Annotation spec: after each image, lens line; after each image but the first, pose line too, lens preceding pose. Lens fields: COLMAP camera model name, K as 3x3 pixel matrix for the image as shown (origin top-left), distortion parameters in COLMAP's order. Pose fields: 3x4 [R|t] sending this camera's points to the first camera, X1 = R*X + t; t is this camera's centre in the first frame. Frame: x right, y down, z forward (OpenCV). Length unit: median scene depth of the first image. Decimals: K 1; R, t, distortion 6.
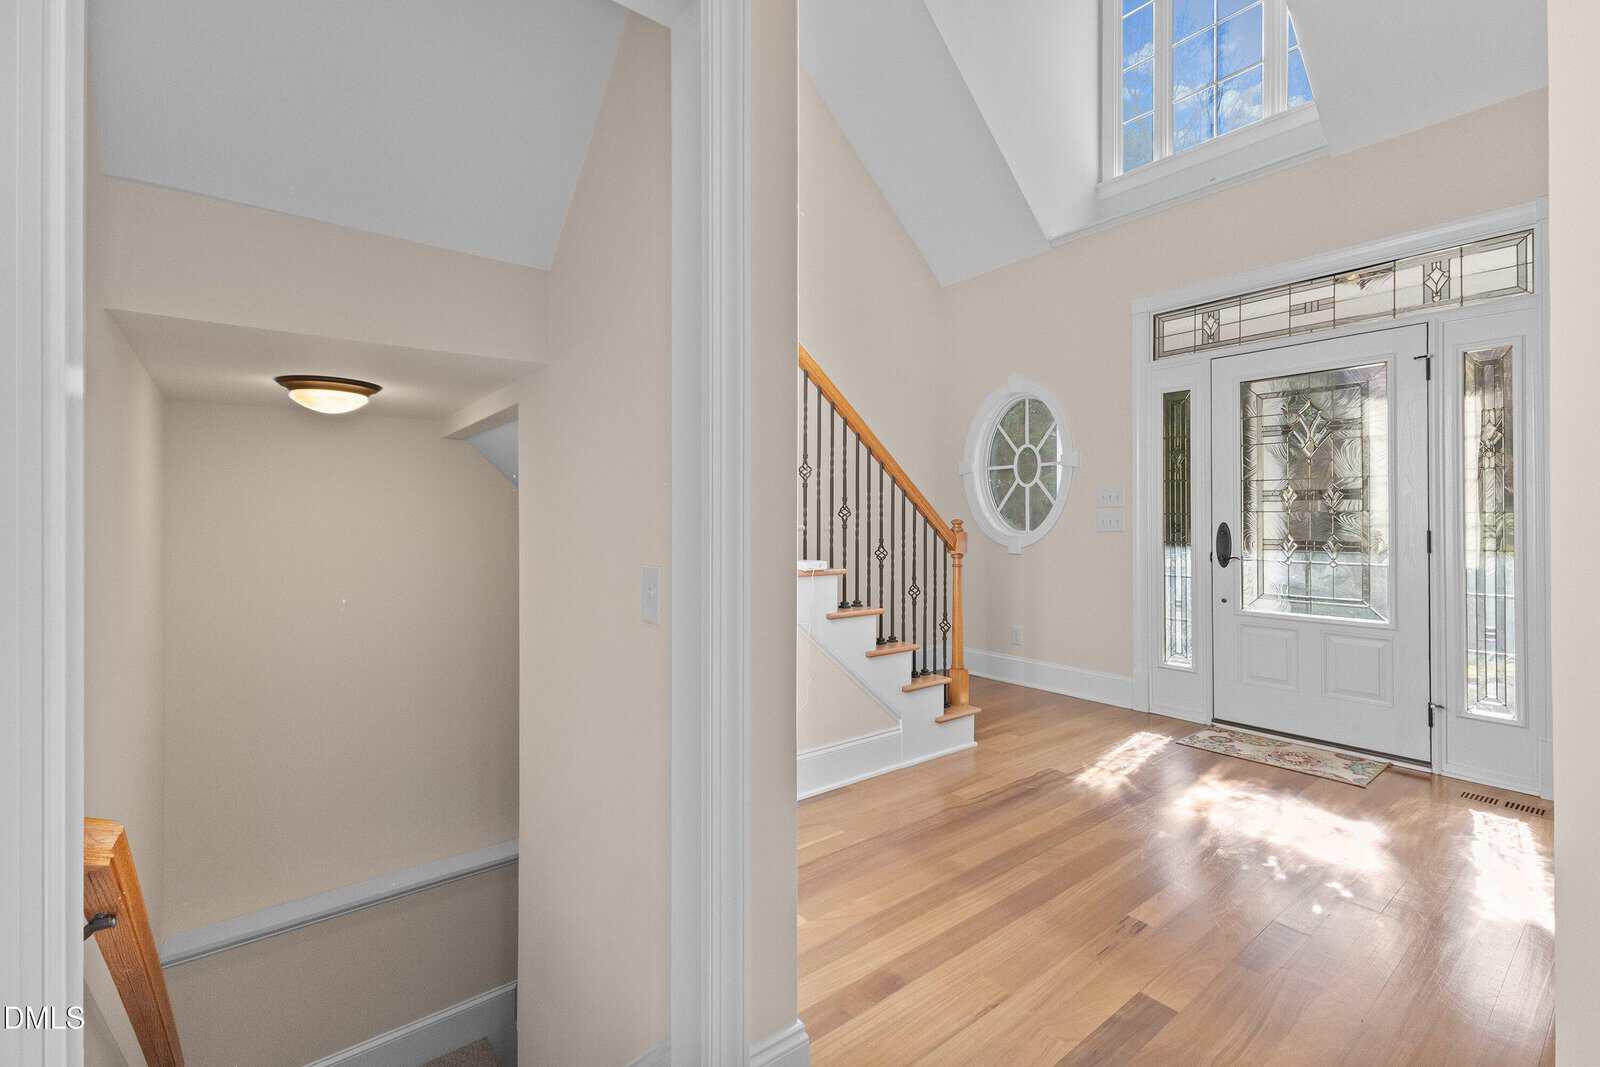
lens RADIAL K [[699.7, 0, 794.7], [0, 699.7, 531.0], [0, 0, 1]] dist [0.007883, 0.000154]
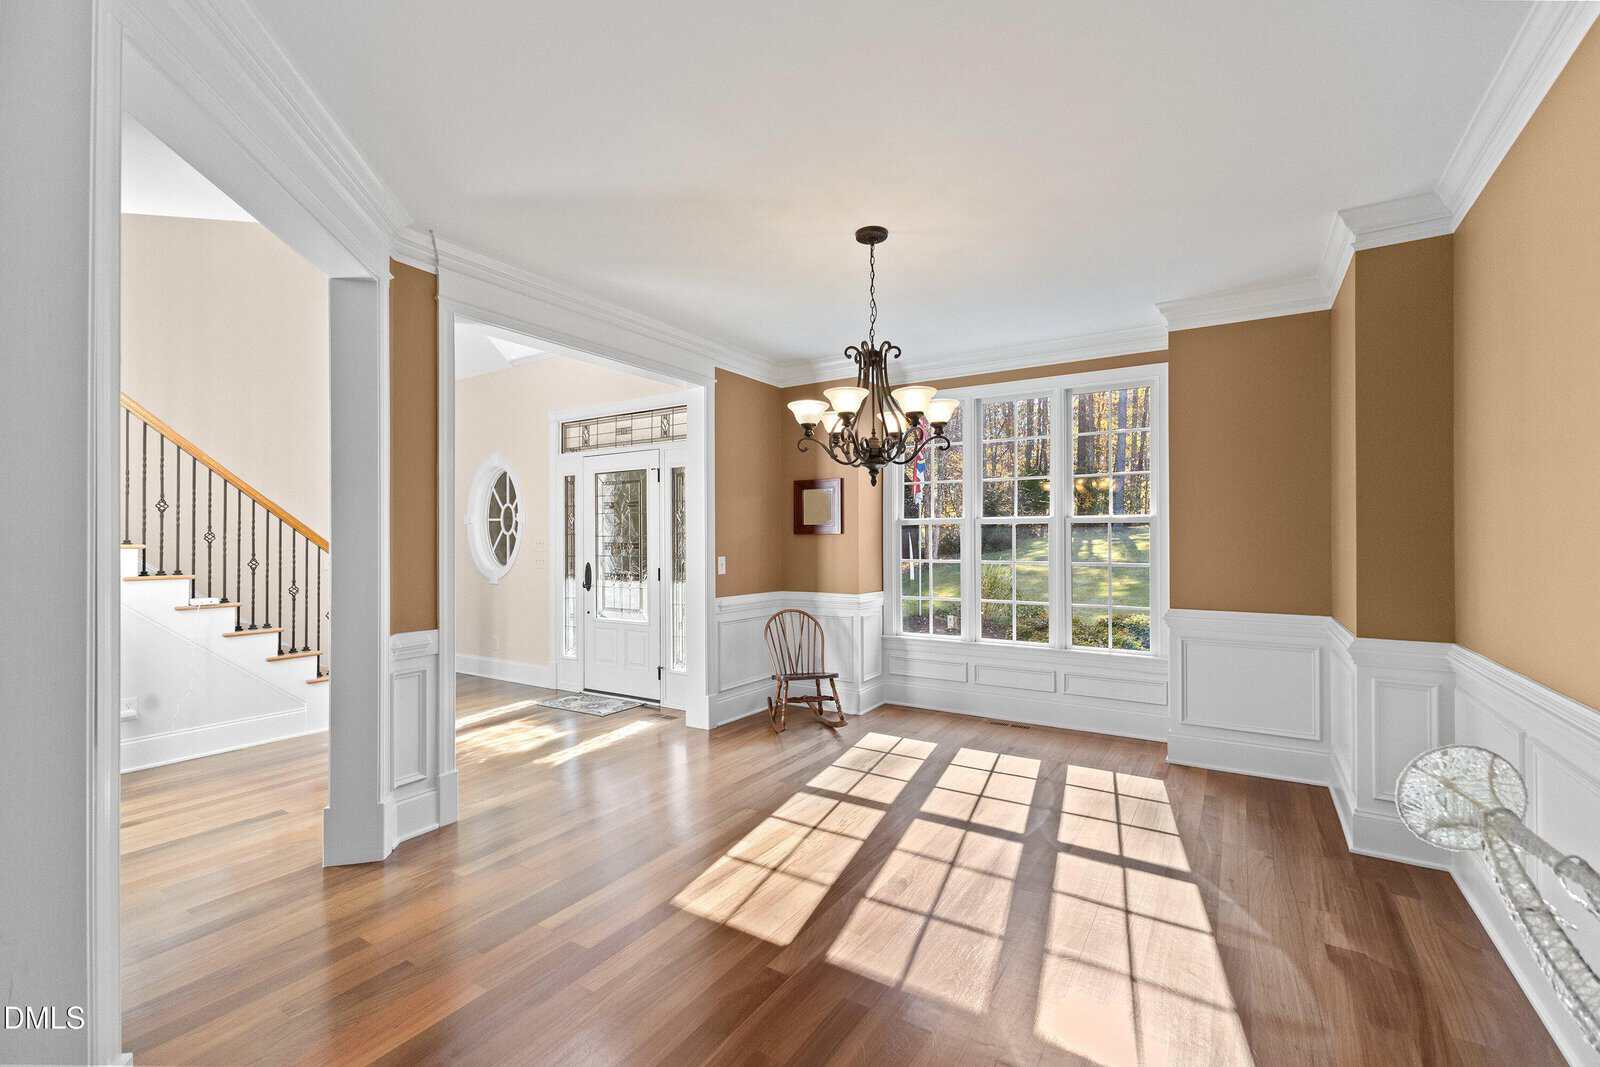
lens RADIAL K [[699.7, 0, 794.7], [0, 699.7, 531.0], [0, 0, 1]] dist [0.007883, 0.000154]
pose [[0.942142, -0.003957, 0.335192, 0.524016], [0.014980, 0.999428, -0.030306, -0.027158], [-0.334880, 0.033574, 0.941662, -0.623423]]
